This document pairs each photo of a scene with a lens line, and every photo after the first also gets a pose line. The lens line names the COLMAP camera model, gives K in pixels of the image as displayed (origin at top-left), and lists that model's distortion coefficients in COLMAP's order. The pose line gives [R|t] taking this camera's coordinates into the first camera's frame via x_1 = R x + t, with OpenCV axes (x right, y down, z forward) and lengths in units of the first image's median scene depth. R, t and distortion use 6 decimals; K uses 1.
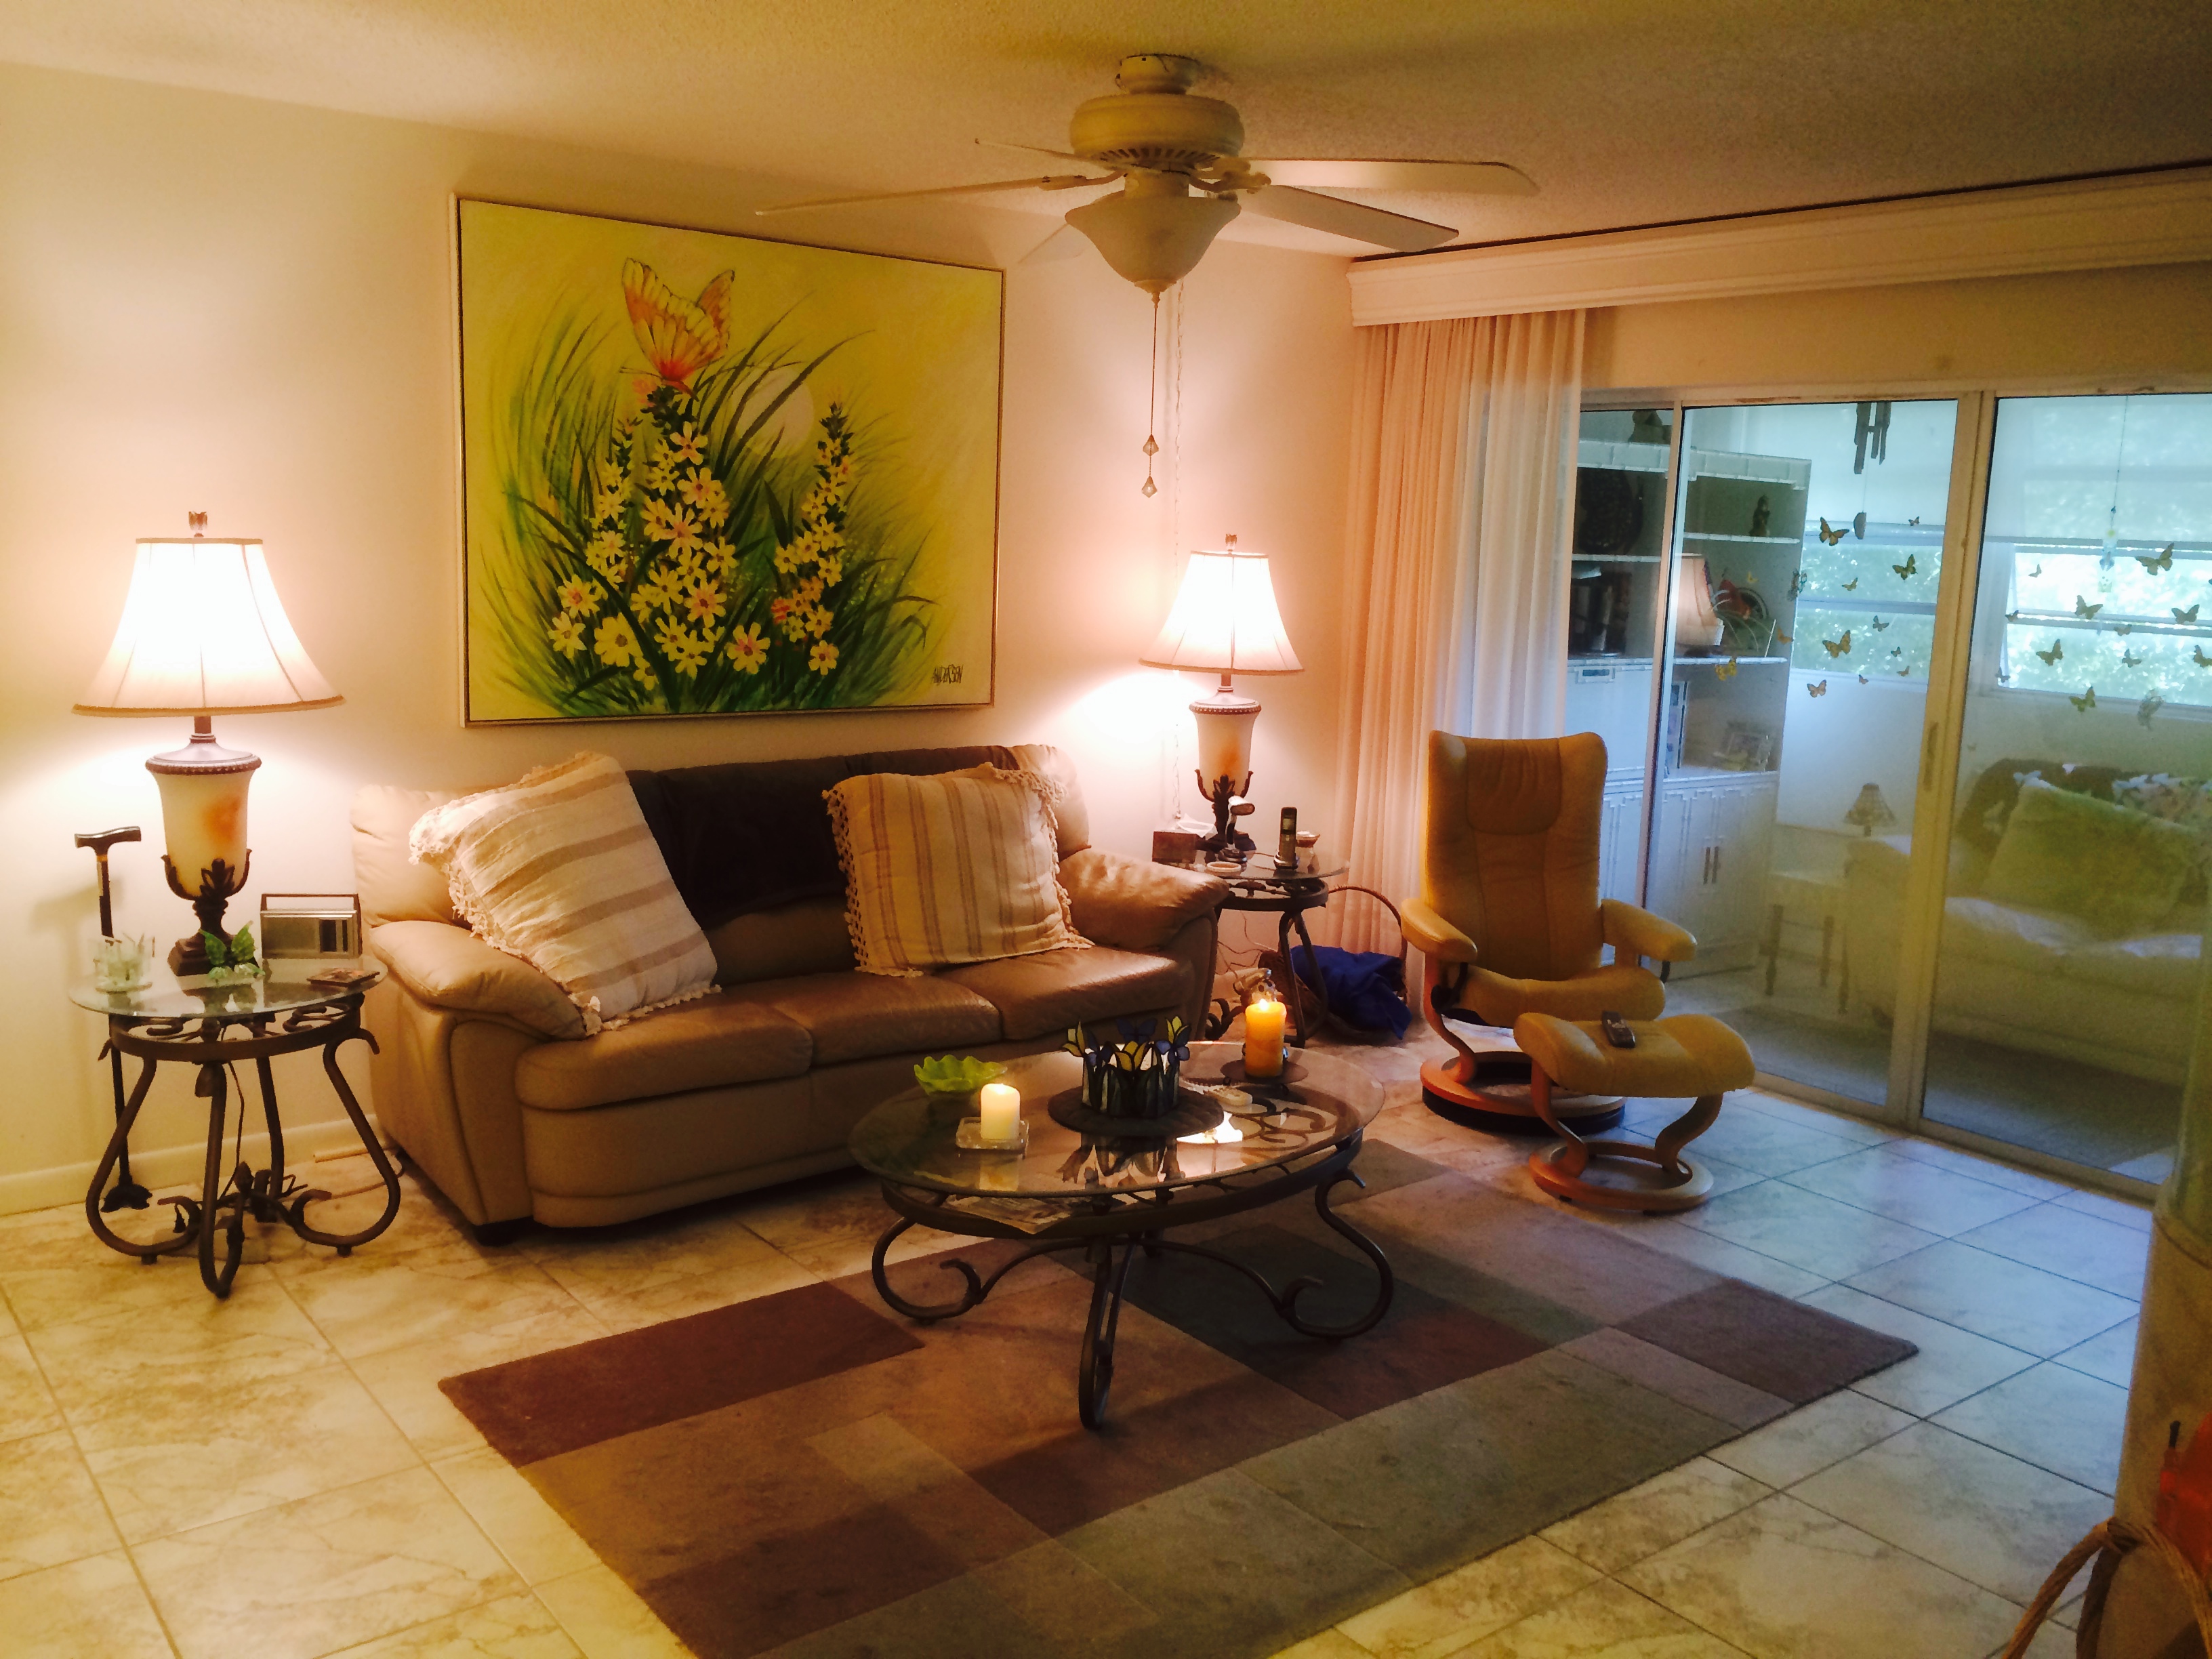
lens RADIAL K [[1894.6, 0, 1096.2], [0, 1894.6, 825.2], [0, 0, 1]] dist [0.056512, -0.069897]
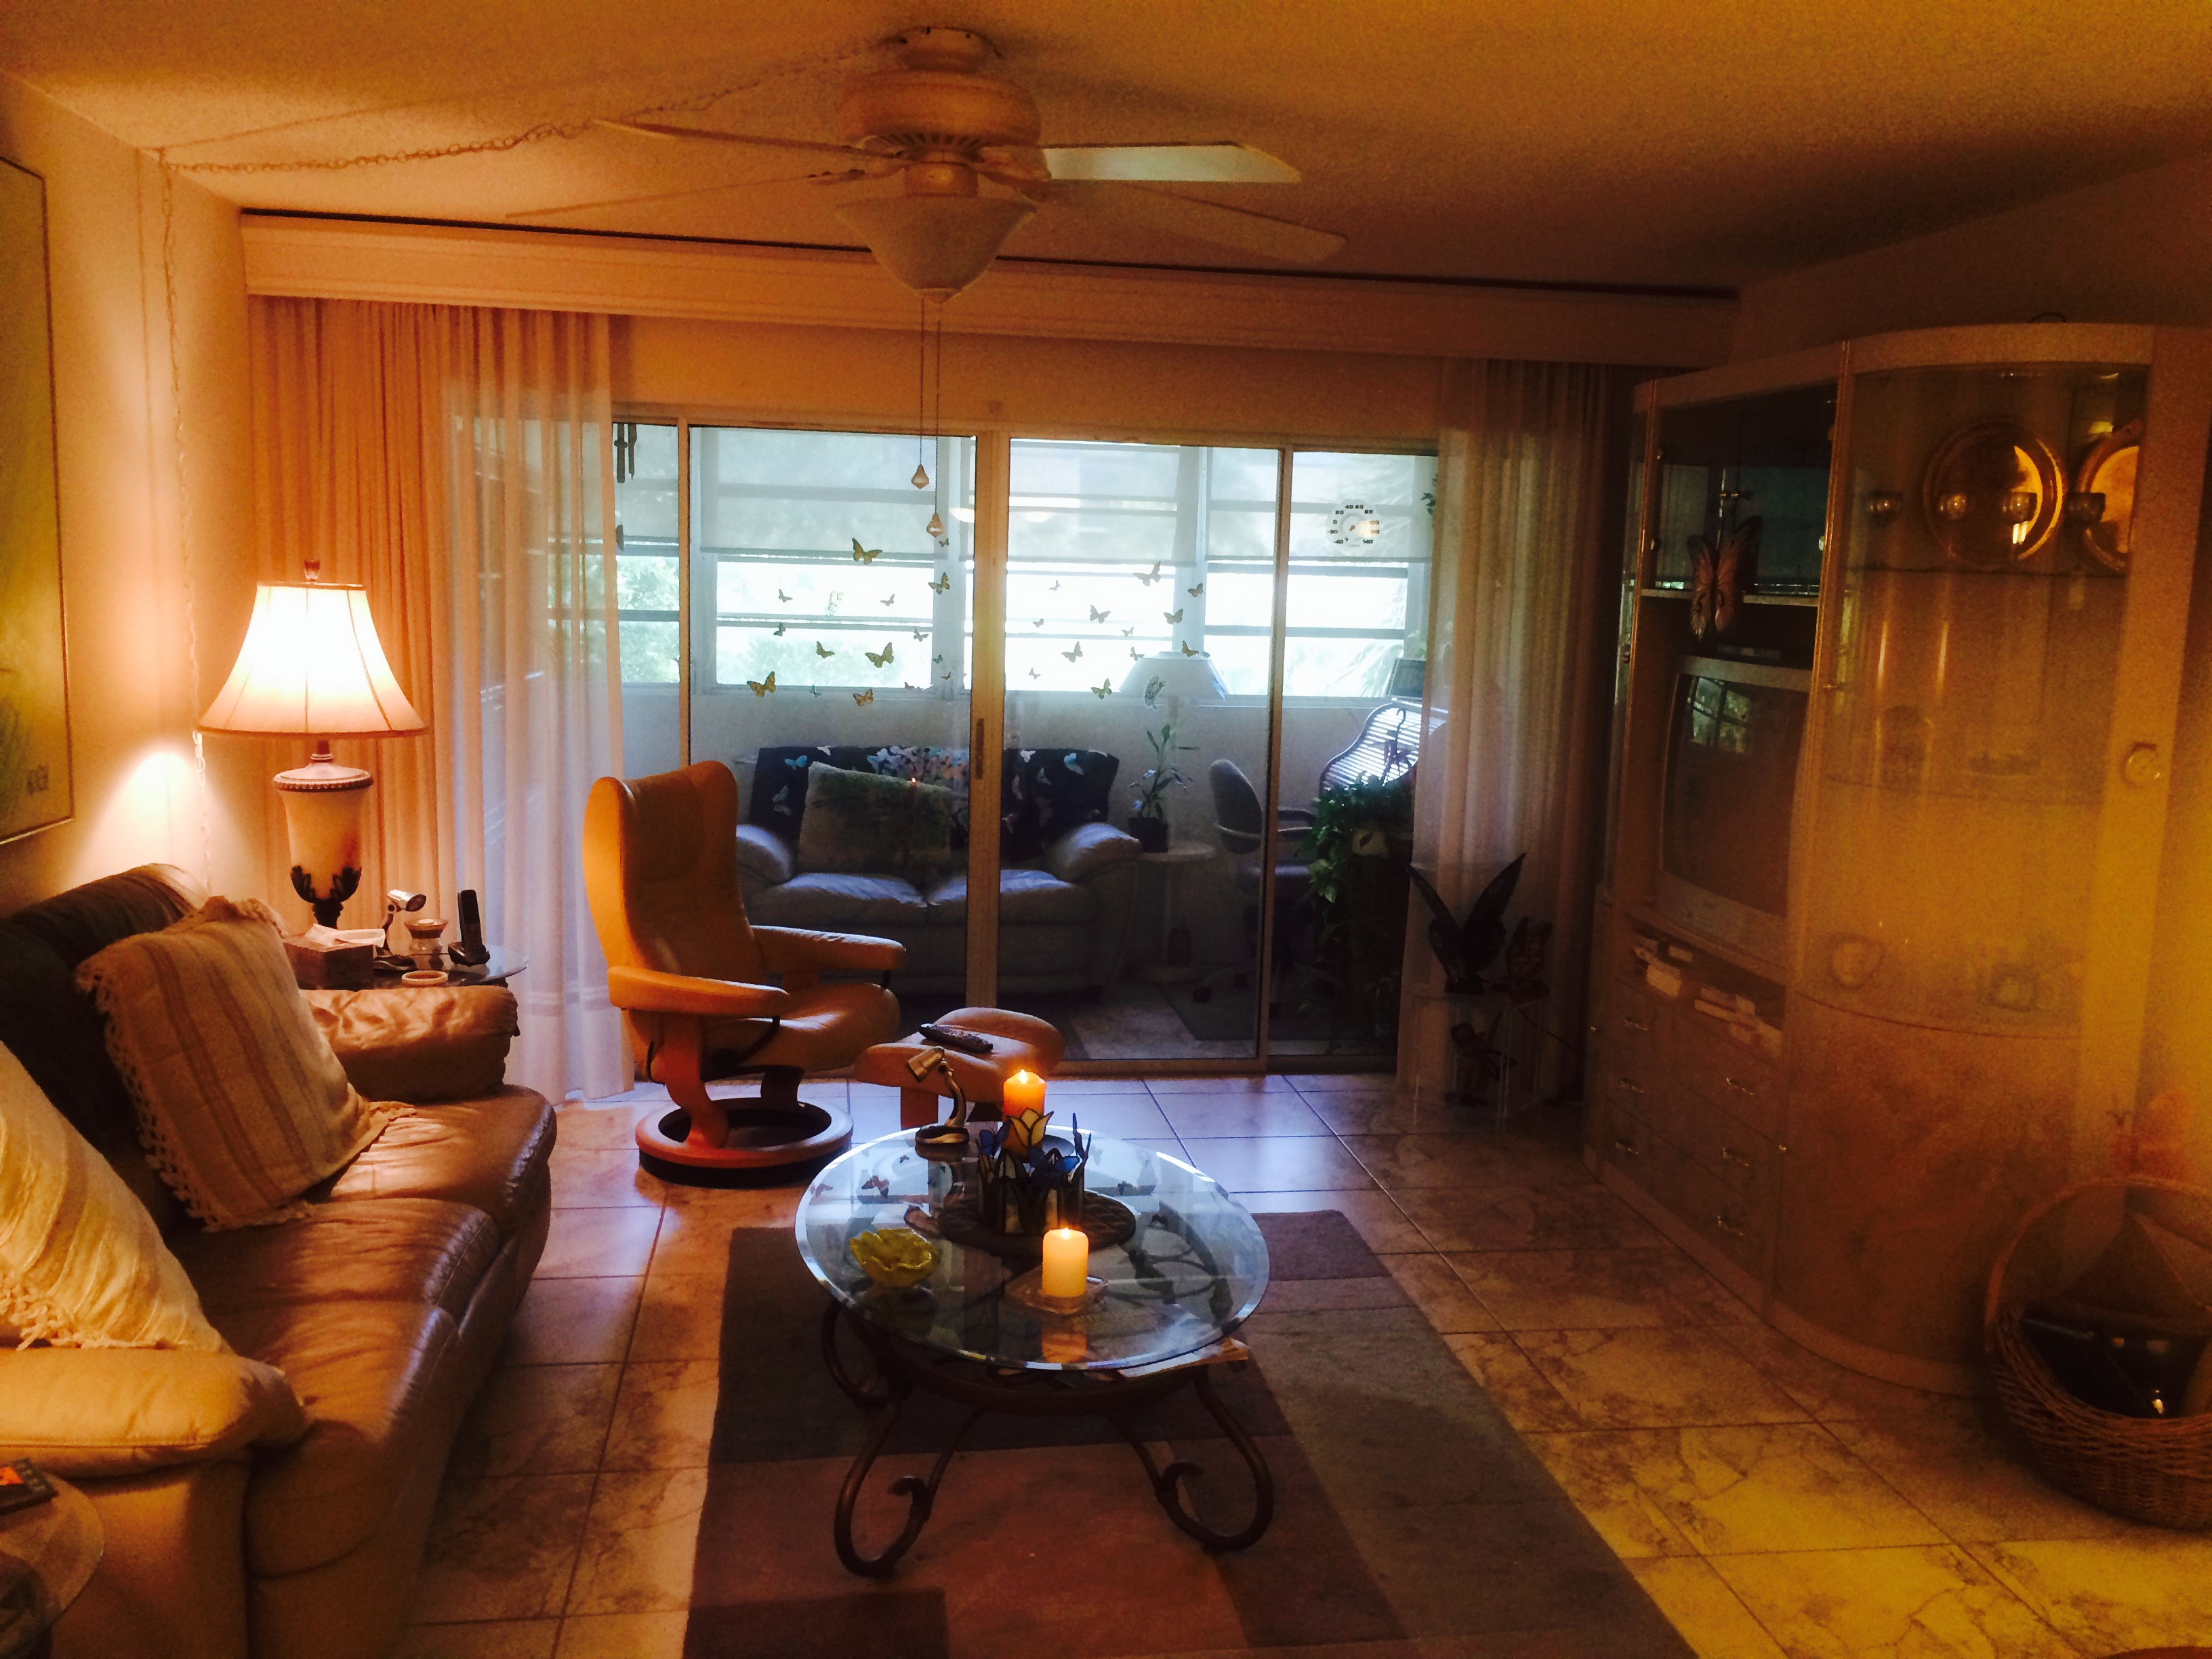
lens RADIAL K [[1894.6, 0, 1115.4], [0, 1894.6, 827.0], [0, 0, 1]] dist [0.056512, -0.069897]
pose [[0.487236, -0.140202, 0.861942, -0.524724], [0.132133, 0.987500, 0.085934, -0.078660], [-0.863216, 0.072021, 0.499671, 0.377305]]
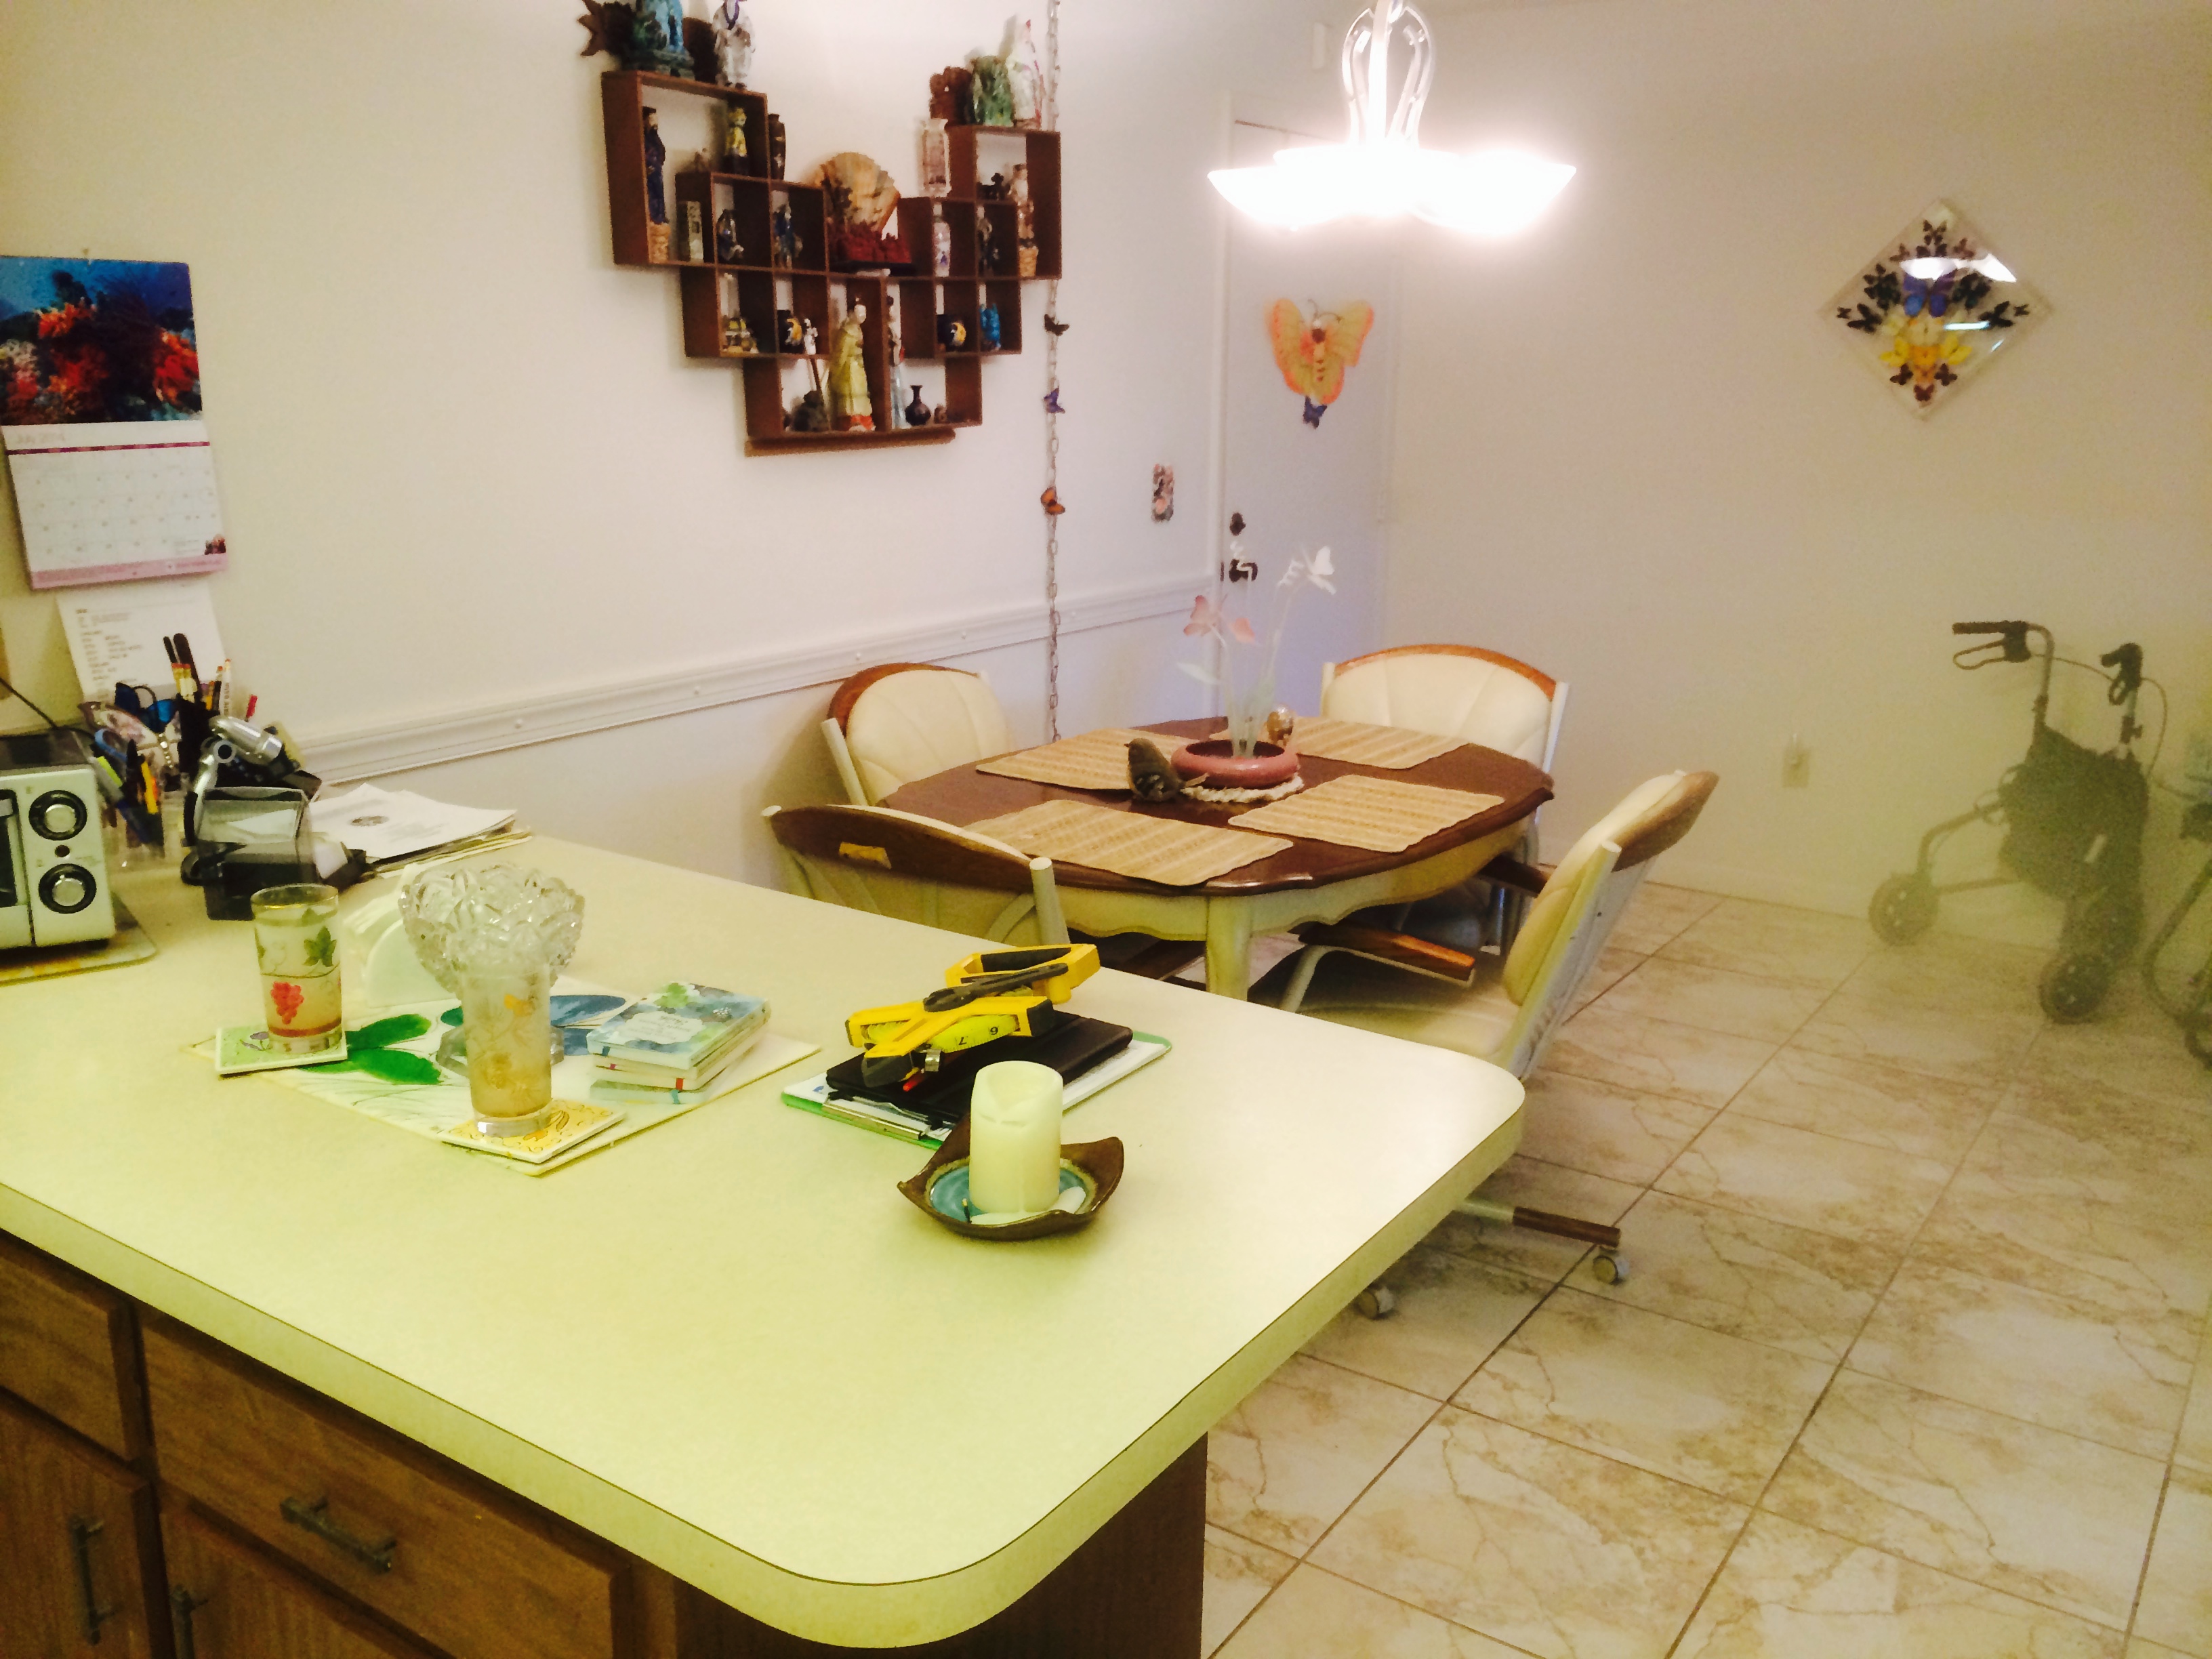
lens RADIAL K [[1894.6, 0, 1100.3], [0, 1894.6, 828.8], [0, 0, 1]] dist [0.056512, -0.069897]
pose [[0.298745, 0.200613, -0.933009, 0.265482], [-0.153400, 0.975037, 0.160532, 0.026197], [0.941923, 0.095165, 0.322062, 0.025213]]
